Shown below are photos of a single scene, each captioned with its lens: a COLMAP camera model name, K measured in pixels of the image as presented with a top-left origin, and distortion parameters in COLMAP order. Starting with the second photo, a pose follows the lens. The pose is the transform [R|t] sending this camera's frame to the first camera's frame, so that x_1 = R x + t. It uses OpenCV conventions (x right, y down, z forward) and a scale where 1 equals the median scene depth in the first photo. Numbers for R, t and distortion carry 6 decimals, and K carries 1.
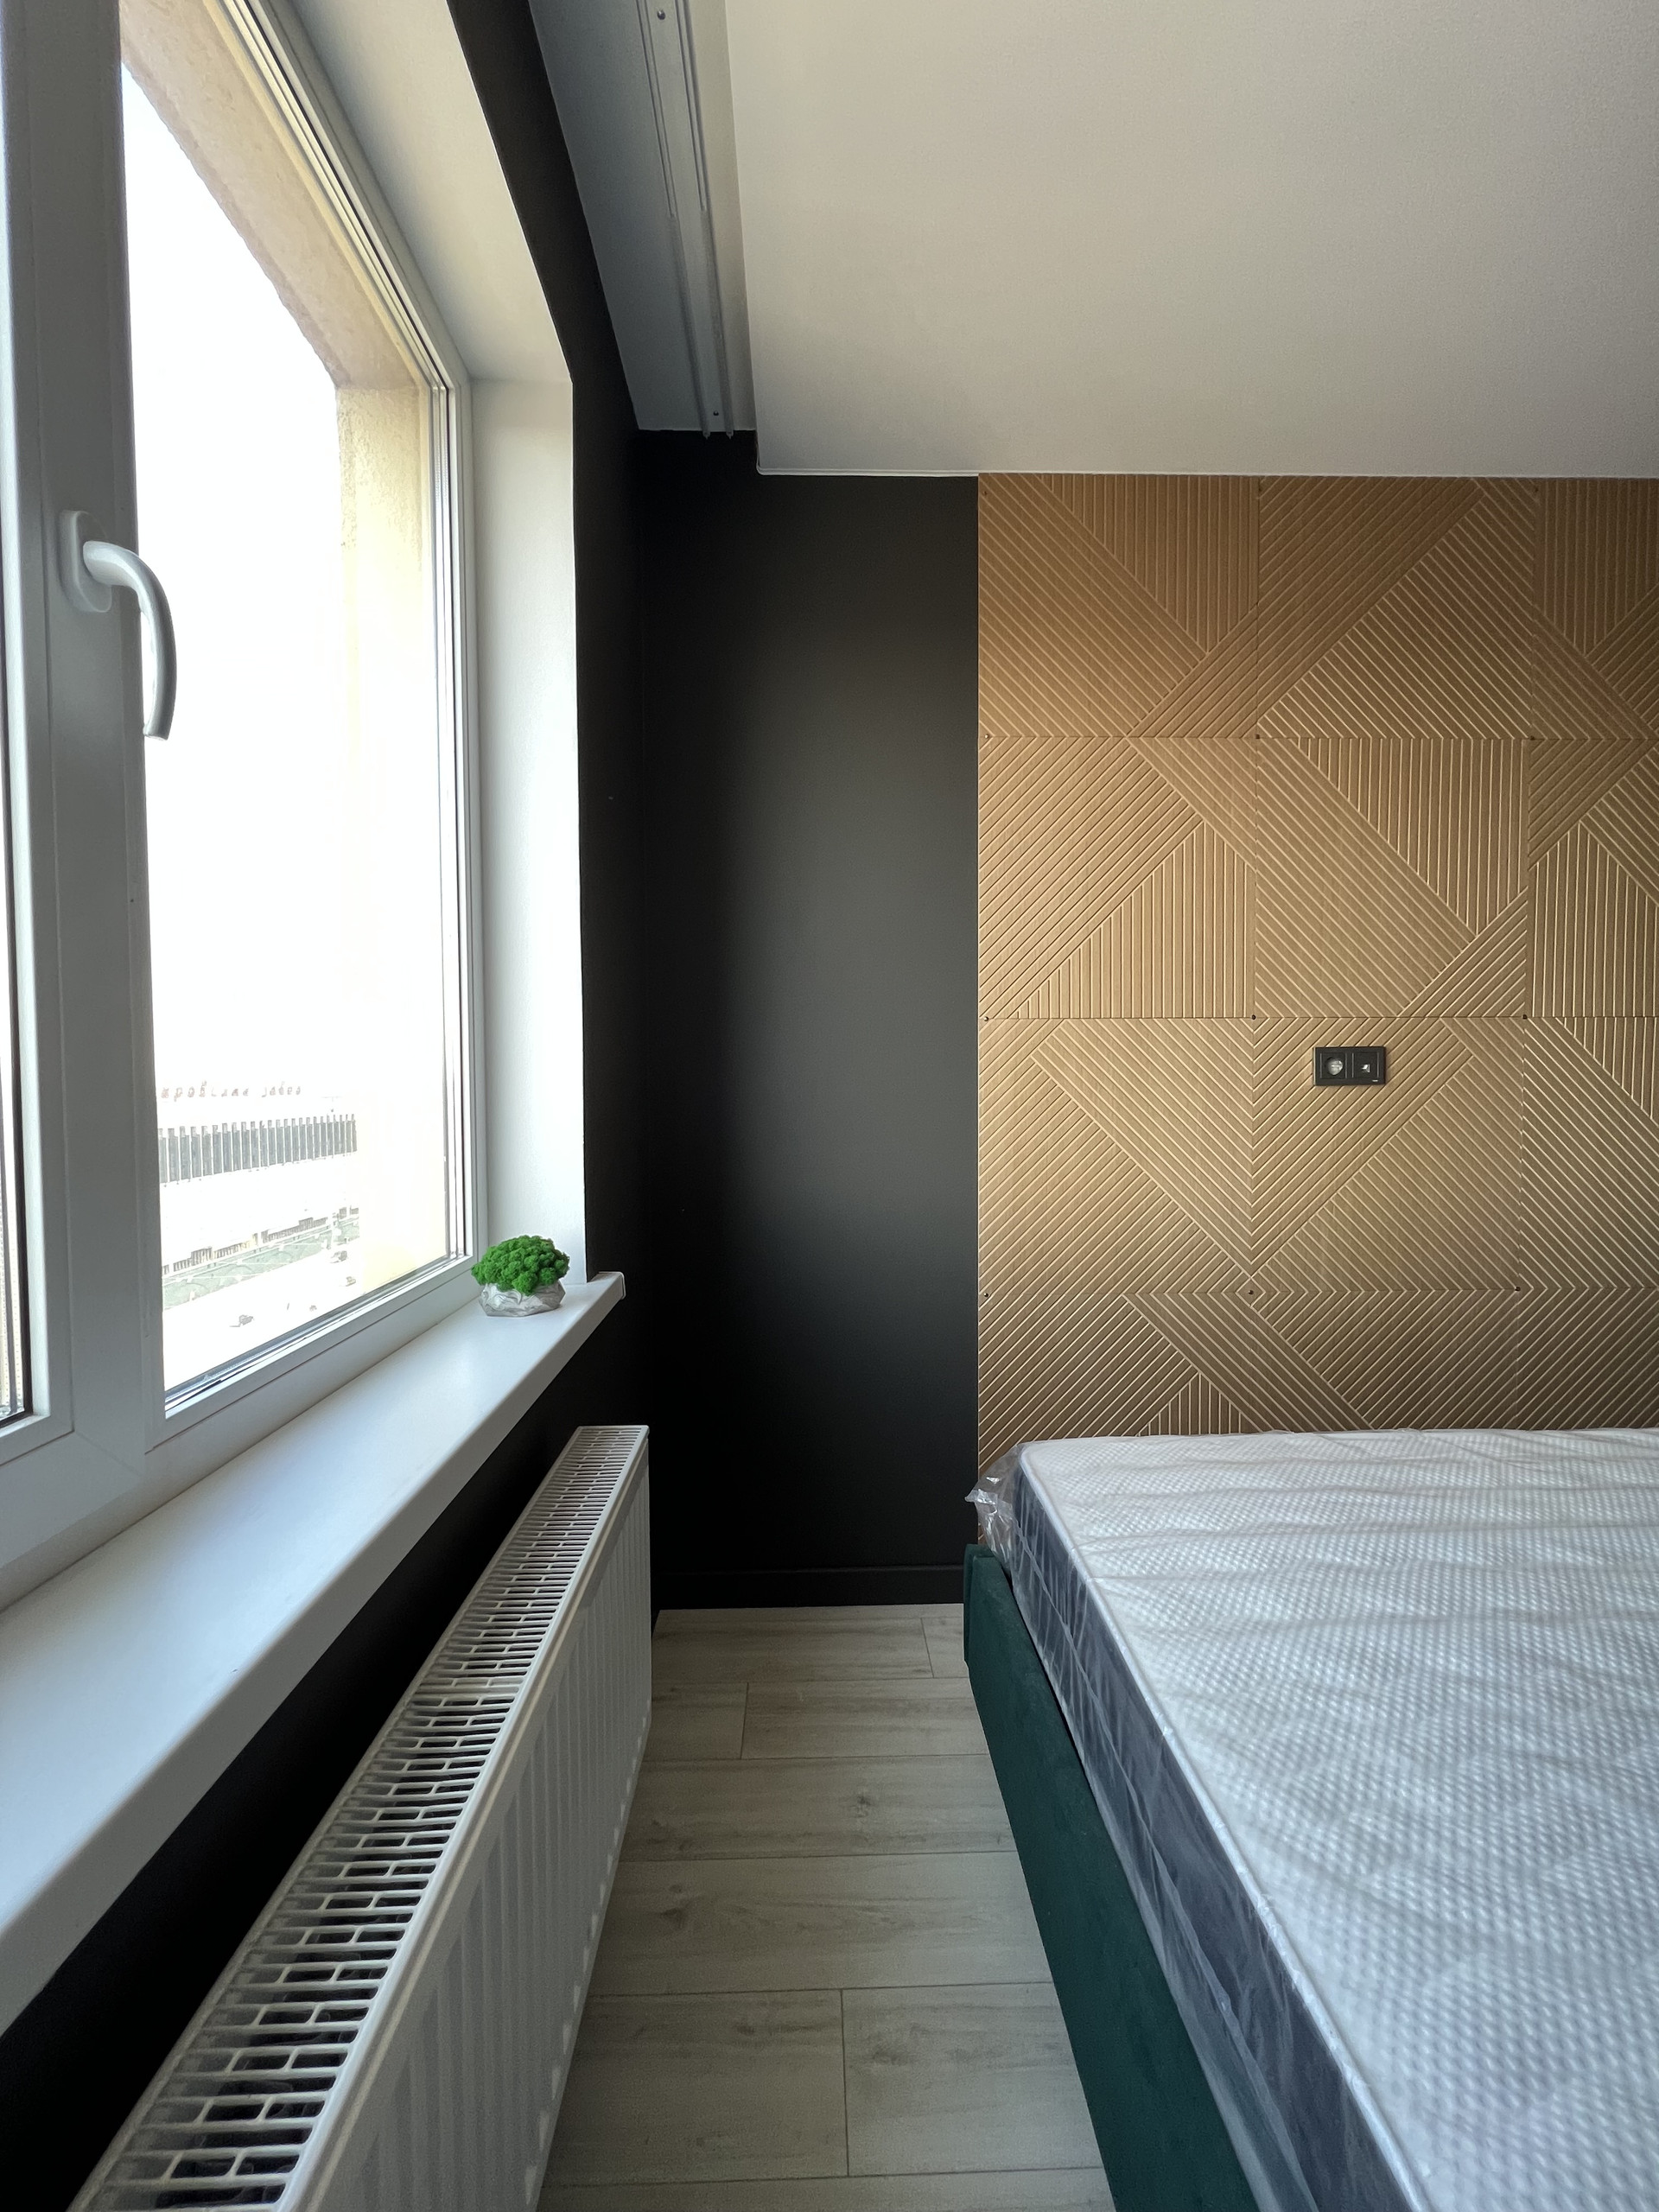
lens RADIAL K [[885.6, 0, 829.4], [0, 885.6, 1112.3], [0, 0, 1]] dist [-0.002844, 0.000752]
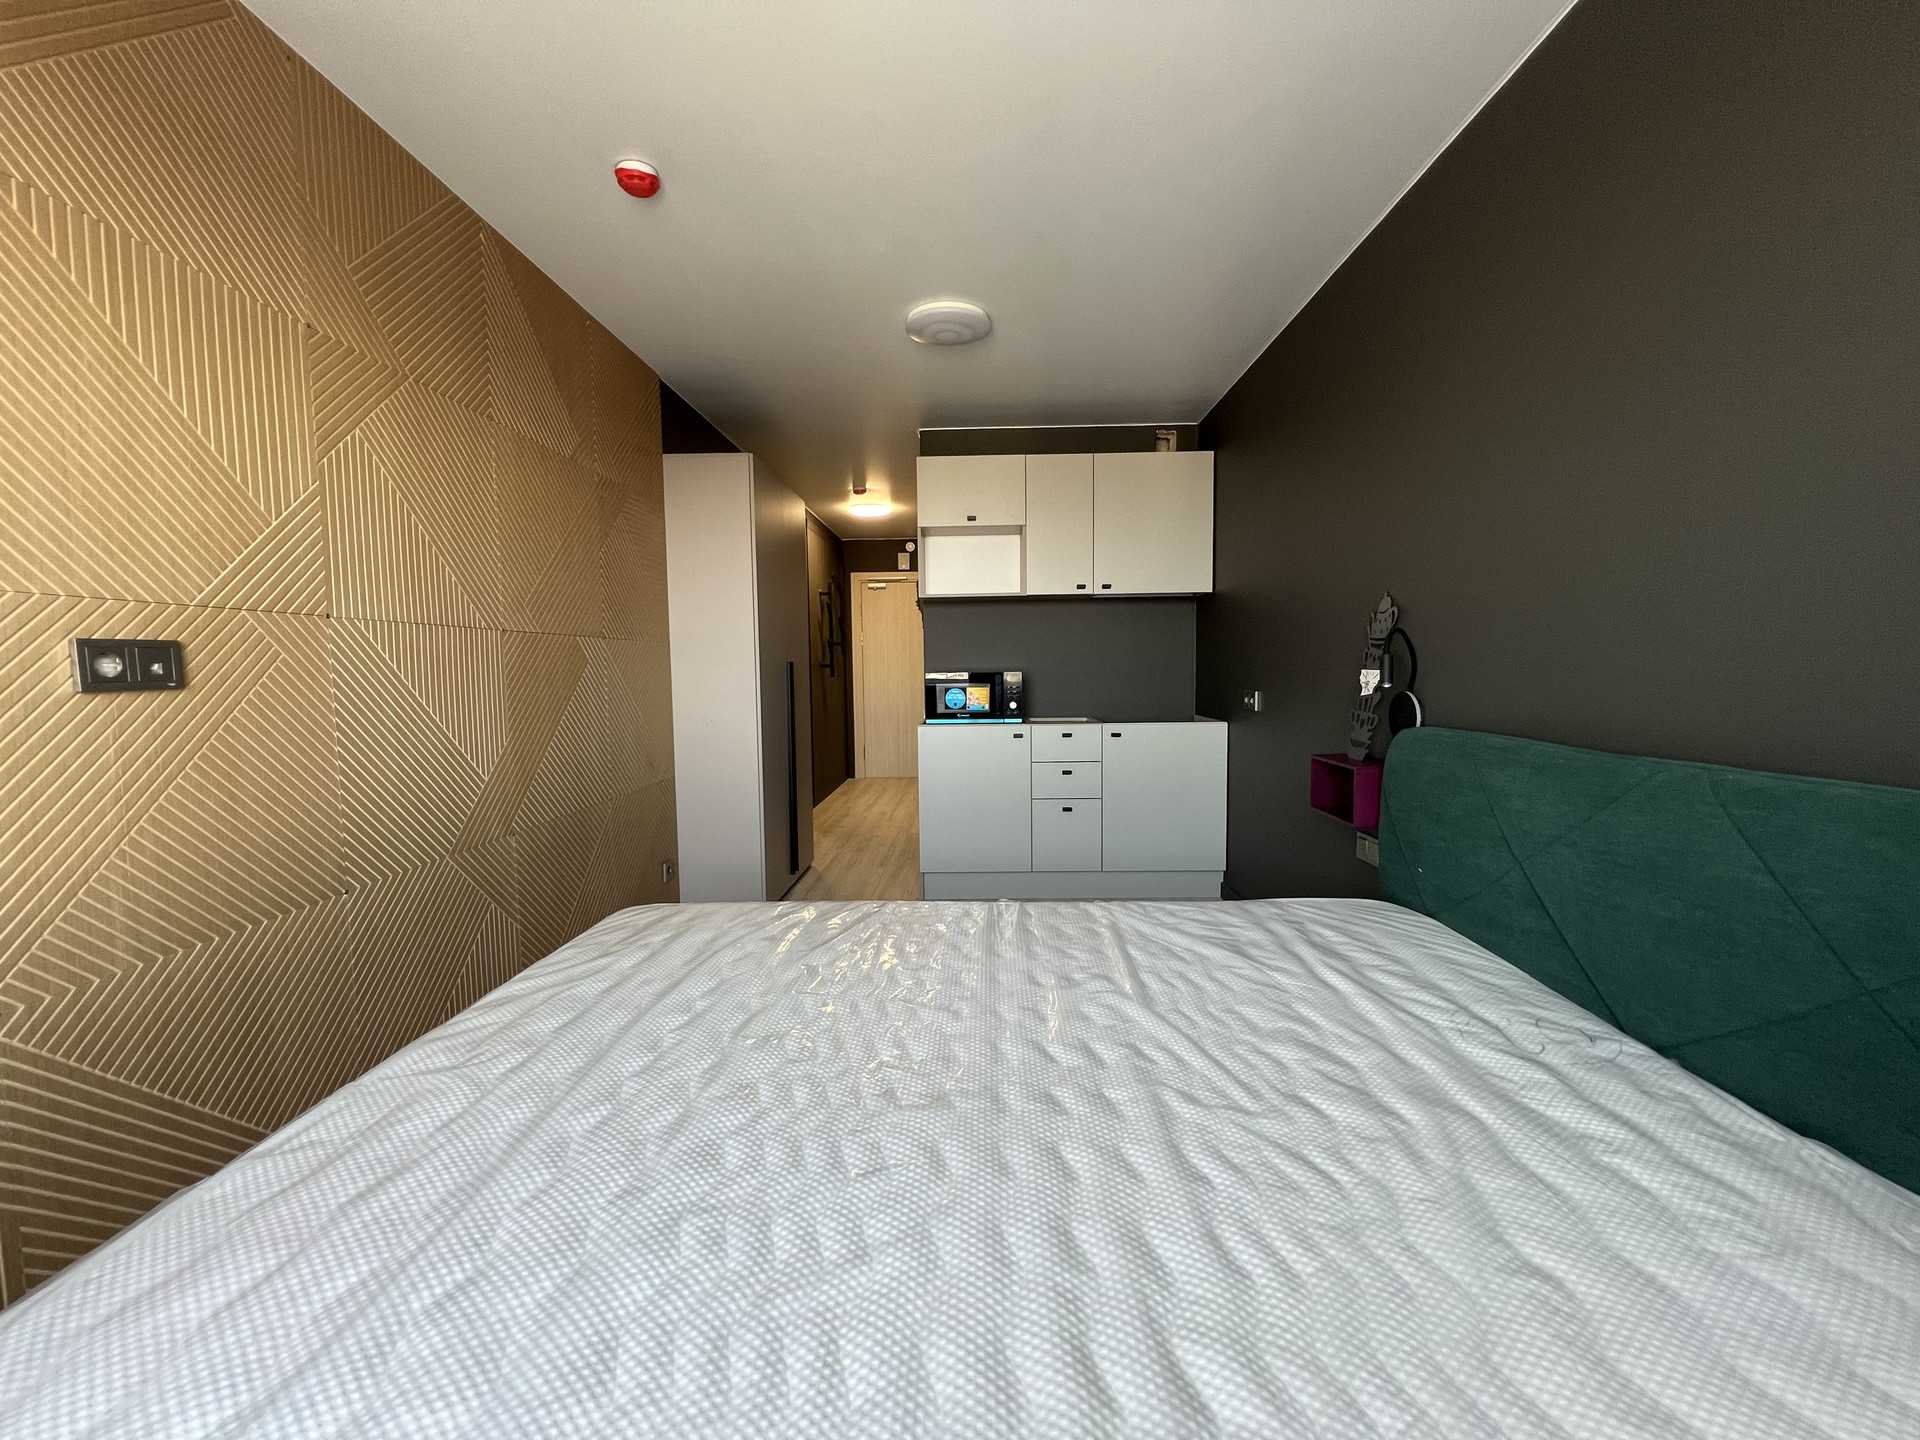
lens RADIAL K [[767.7, 0, 963.7], [0, 767.7, 720.9], [0, 0, 1]] dist [-0.004007, 0.001848]
pose [[0.050949, -0.065798, 0.996531, -0.030182], [0.045205, 0.996957, 0.063514, -0.015163], [-0.997678, 0.041813, 0.053768, 0.269902]]
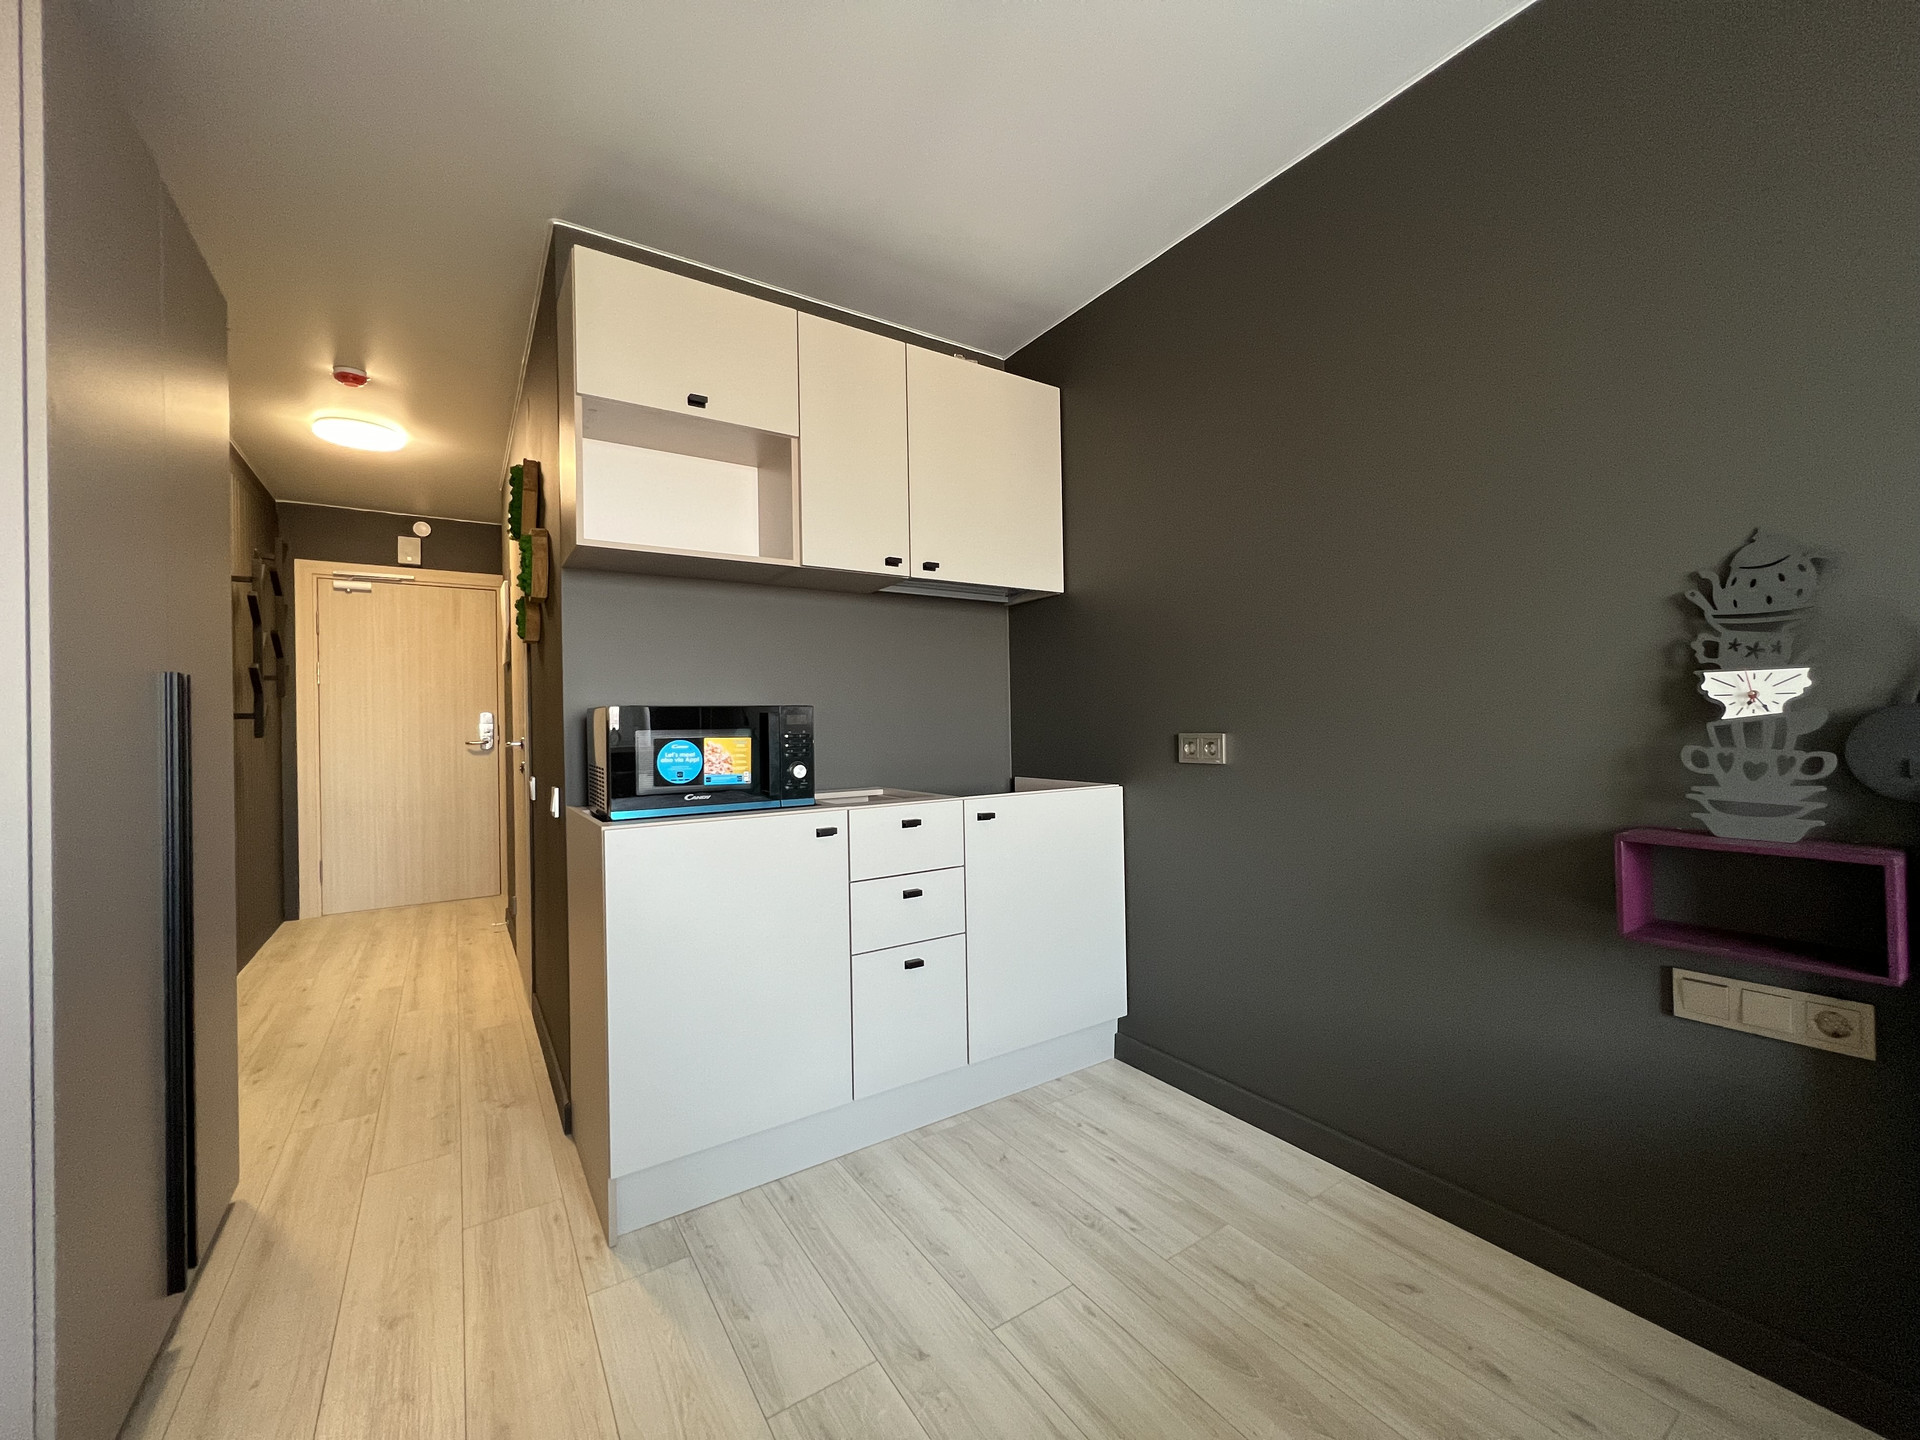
lens RADIAL K [[767.7, 0, 965.1], [0, 767.7, 720.5], [0, 0, 1]] dist [-0.004007, 0.001848]
pose [[-0.533210, 0.020219, 0.845741, 1.022882], [0.051623, 0.998629, 0.008672, 0.012890], [-0.844406, 0.048283, -0.533523, 0.608098]]
